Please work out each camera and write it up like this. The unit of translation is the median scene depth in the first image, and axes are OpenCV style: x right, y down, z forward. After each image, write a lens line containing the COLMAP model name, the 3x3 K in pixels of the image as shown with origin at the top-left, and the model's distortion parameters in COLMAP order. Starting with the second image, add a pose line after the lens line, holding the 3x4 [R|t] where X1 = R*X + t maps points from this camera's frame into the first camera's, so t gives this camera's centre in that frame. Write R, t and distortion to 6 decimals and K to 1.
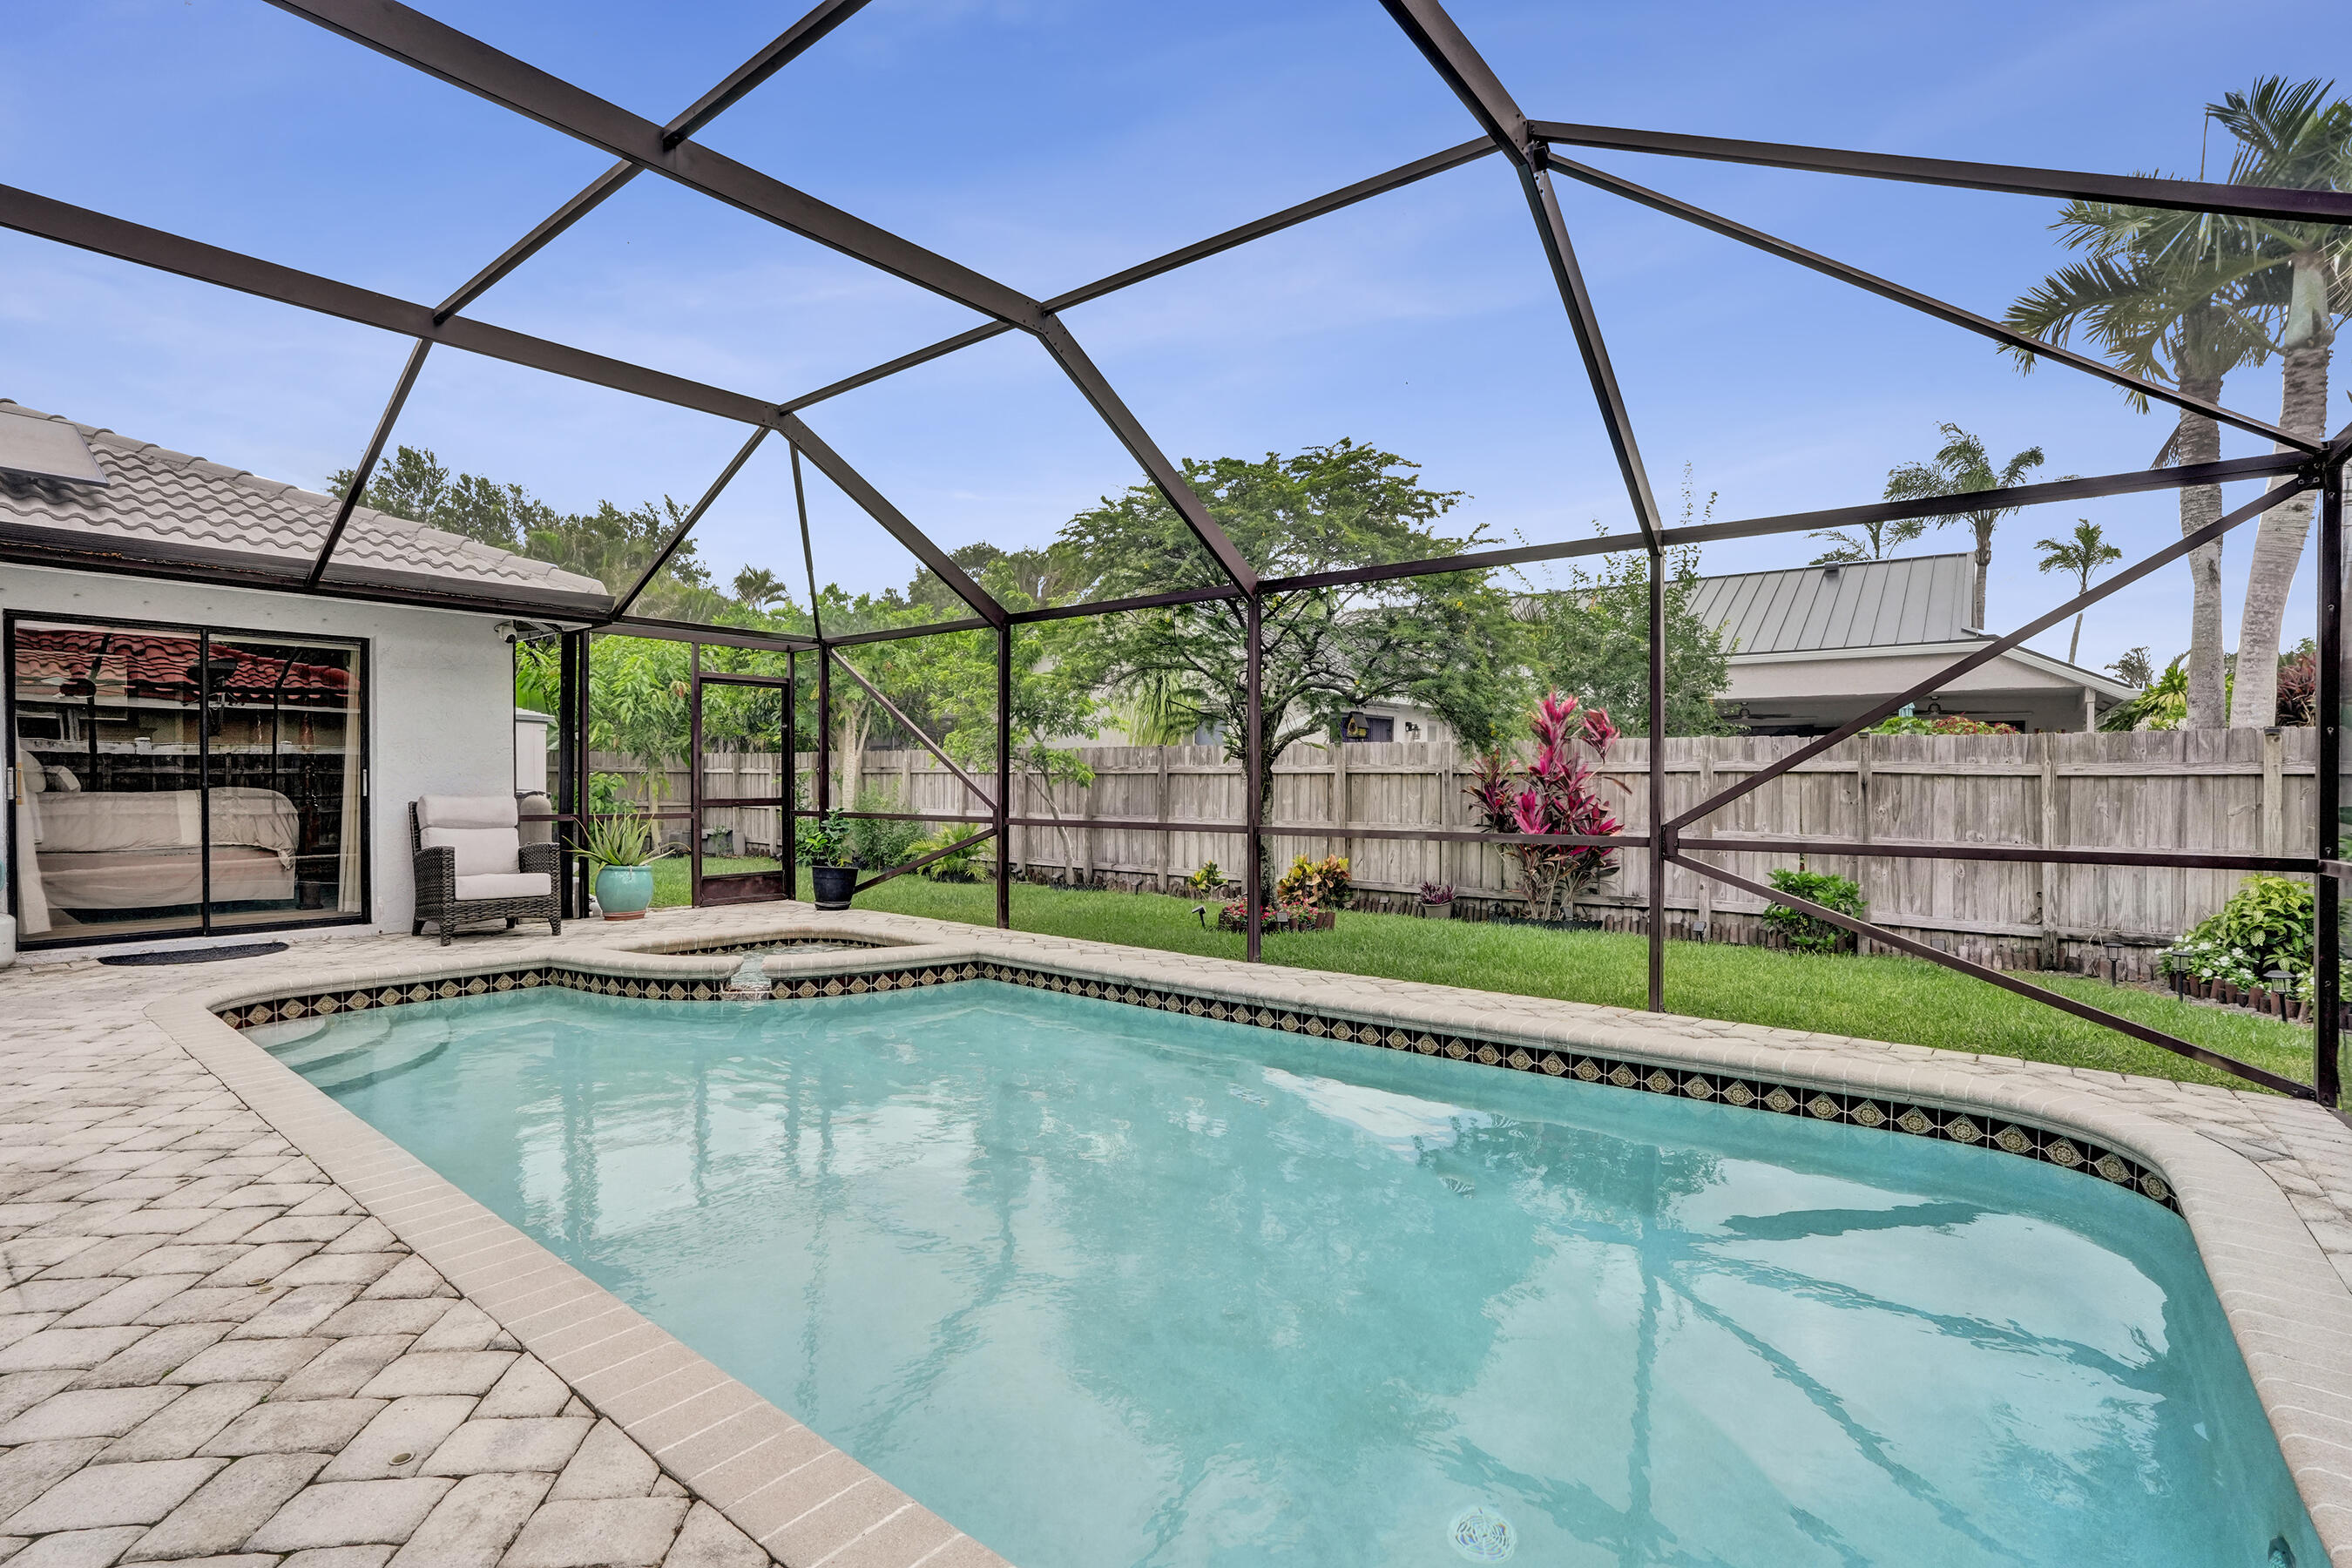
lens RADIAL K [[1096.7, 0, 1171.0], [0, 1096.7, 782.8], [0, 0, 1]] dist [-0.071416, 0.026843]
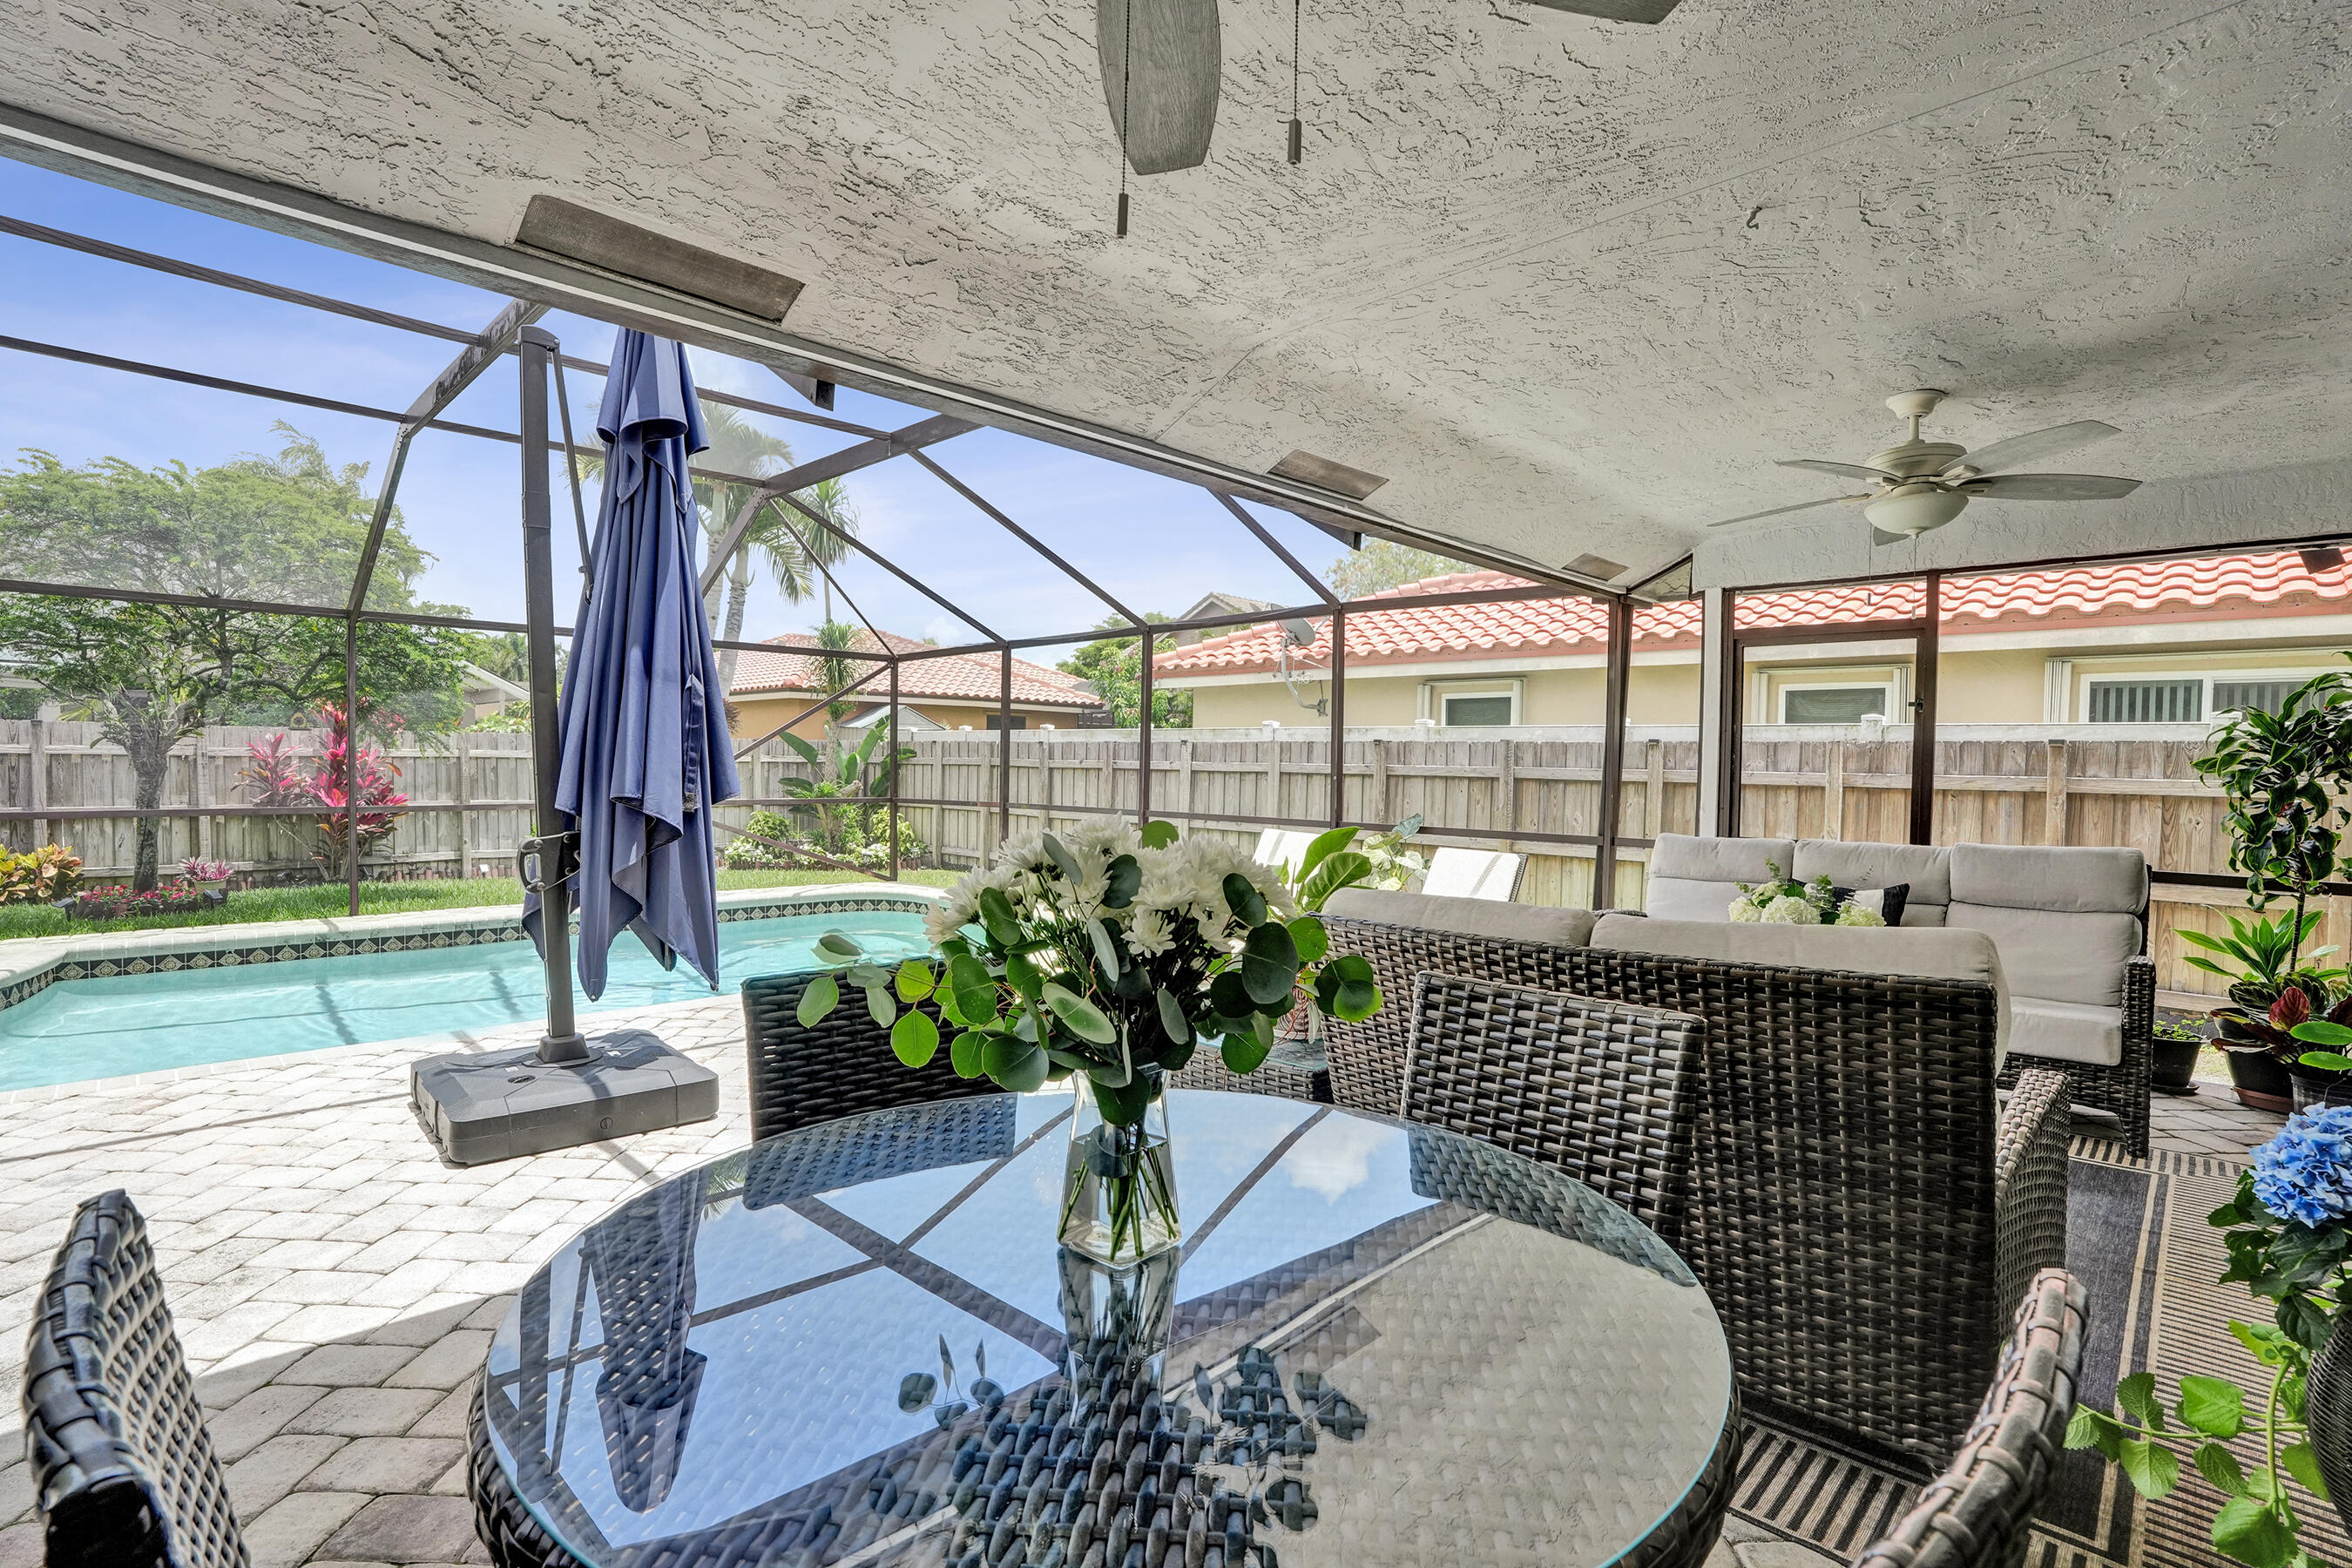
lens RADIAL K [[1096.7, 0, 1171.0], [0, 1096.7, 782.8], [0, 0, 1]] dist [-0.071416, 0.026843]
pose [[0.107834, -0.021499, 0.993936, -0.911950], [-0.010892, 0.999681, 0.022805, -0.021982], [-0.994109, -0.013286, 0.107565, -0.042746]]
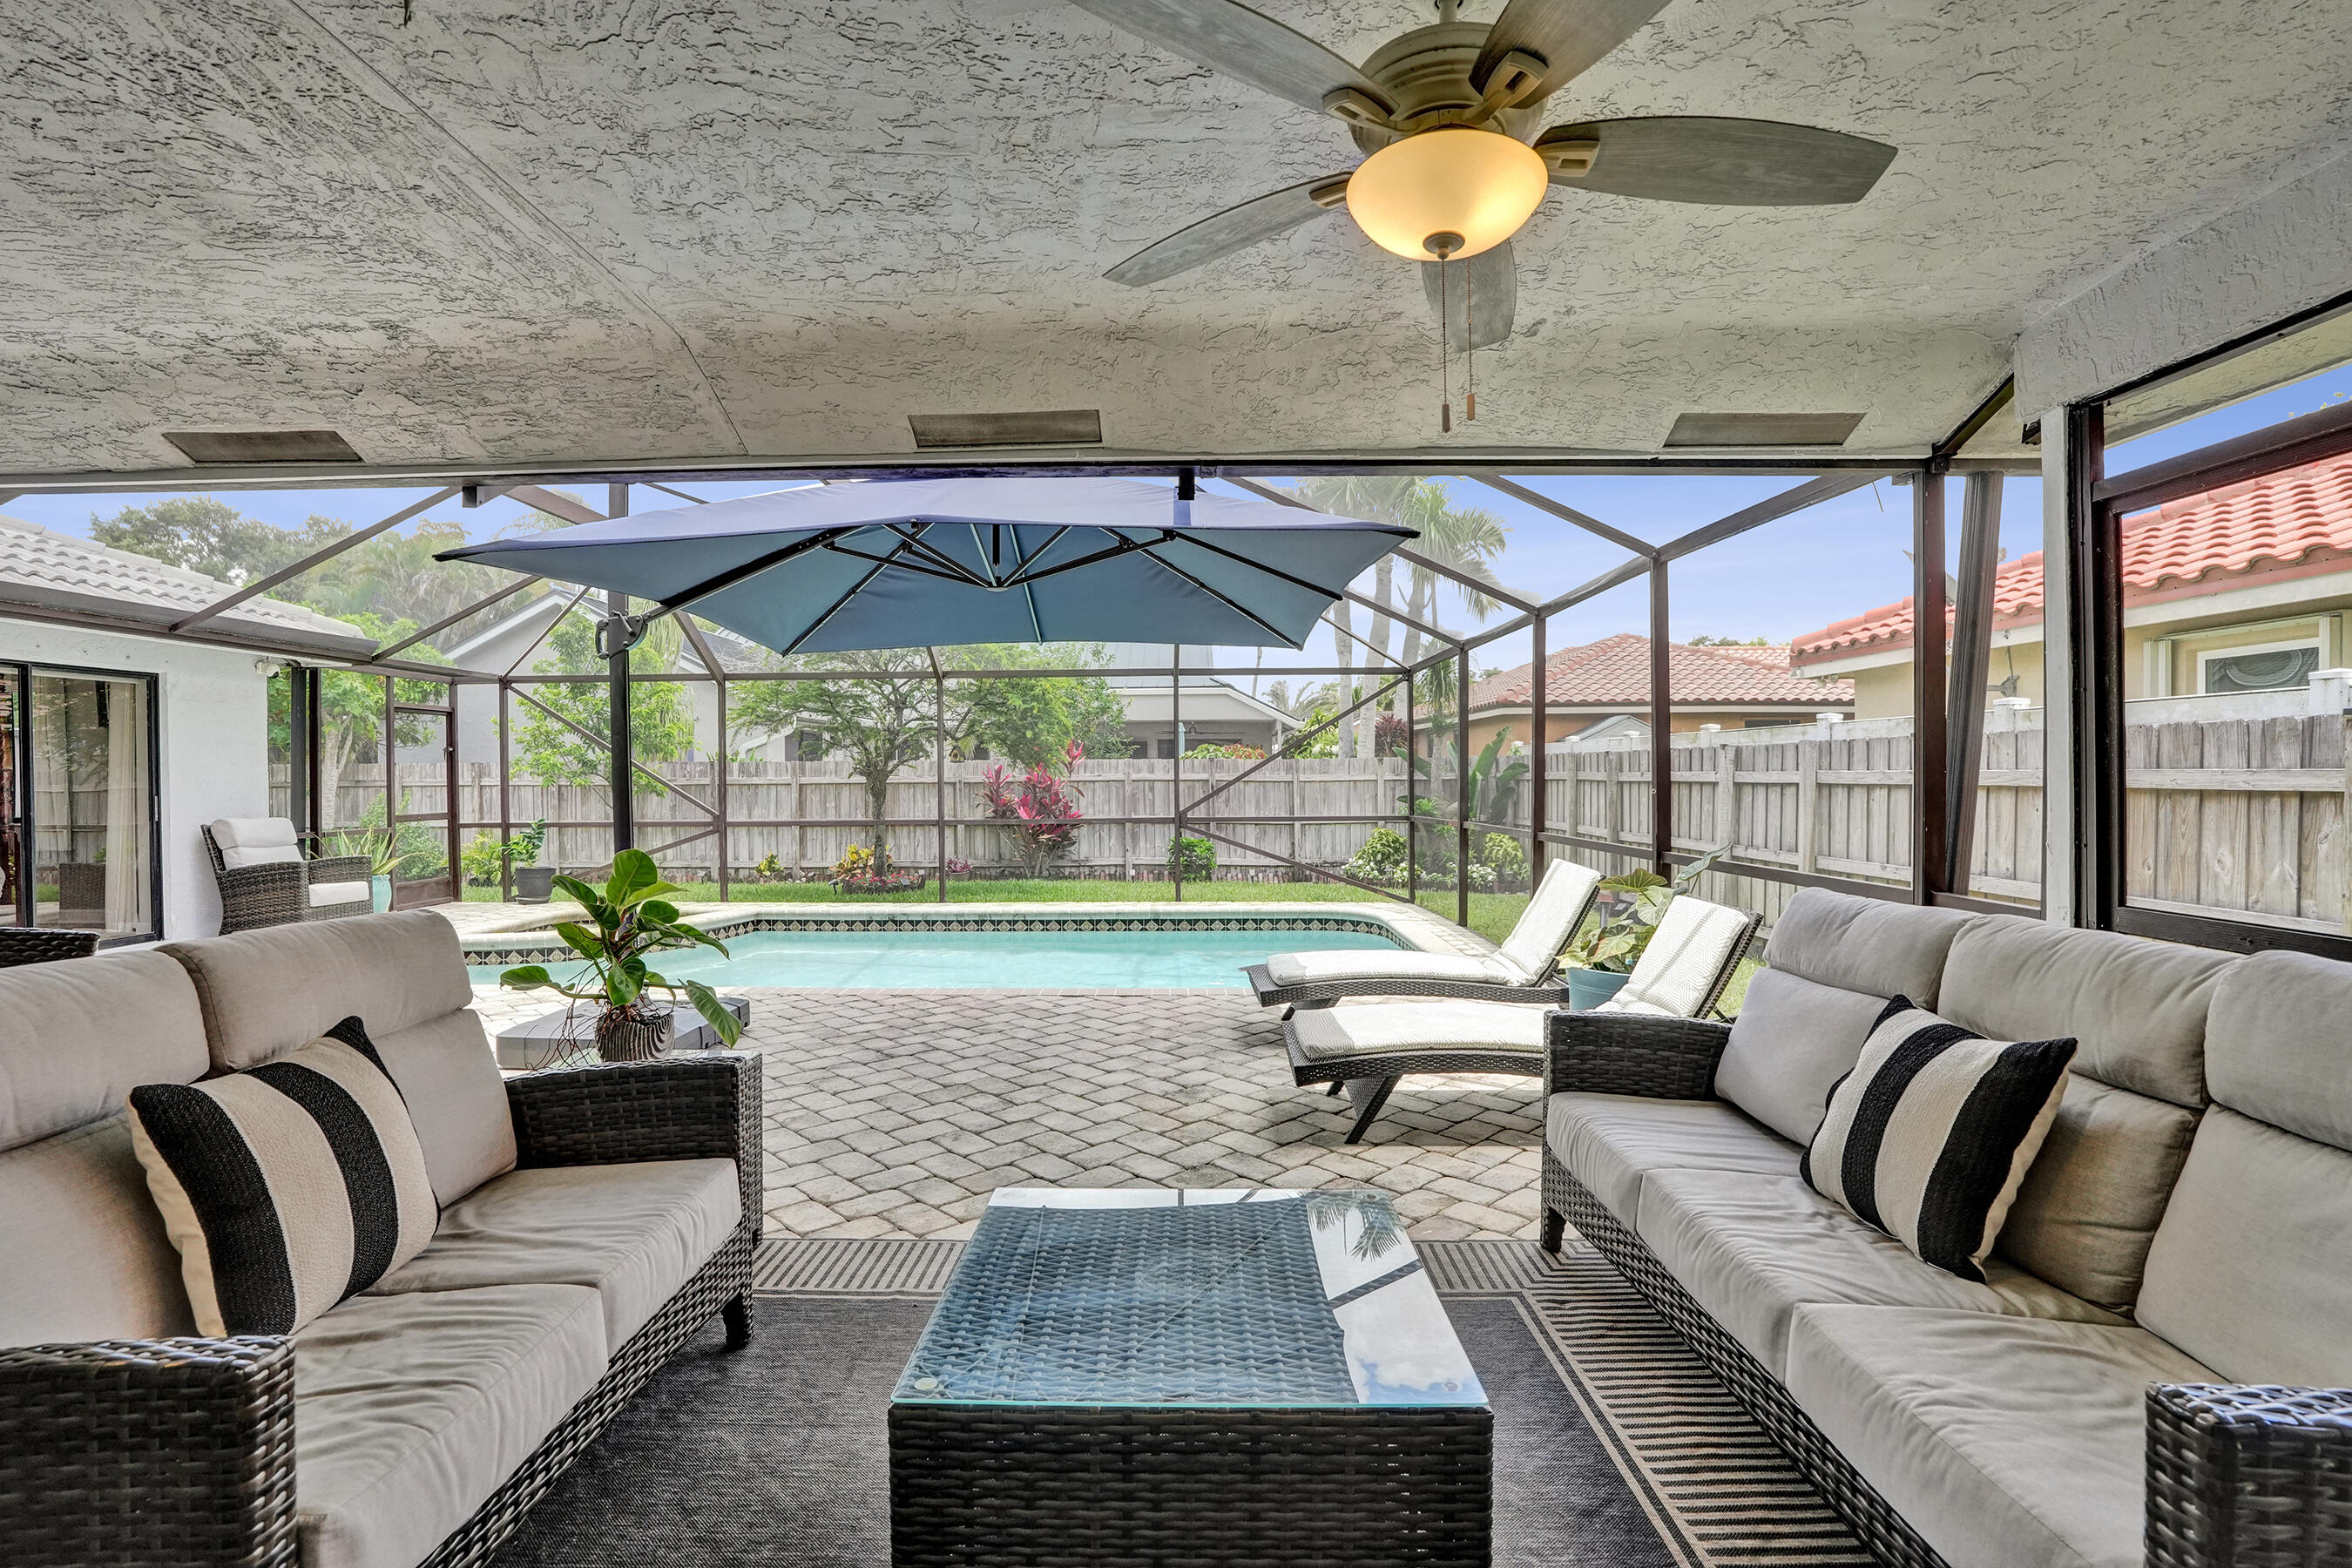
lens RADIAL K [[1096.7, 0, 1171.0], [0, 1096.7, 782.8], [0, 0, 1]] dist [-0.071416, 0.026843]
pose [[0.789700, -0.013693, 0.613341, -0.588069], [0.012399, 0.999903, 0.006359, -0.019646], [-0.613369, 0.002583, 0.789793, -0.451185]]
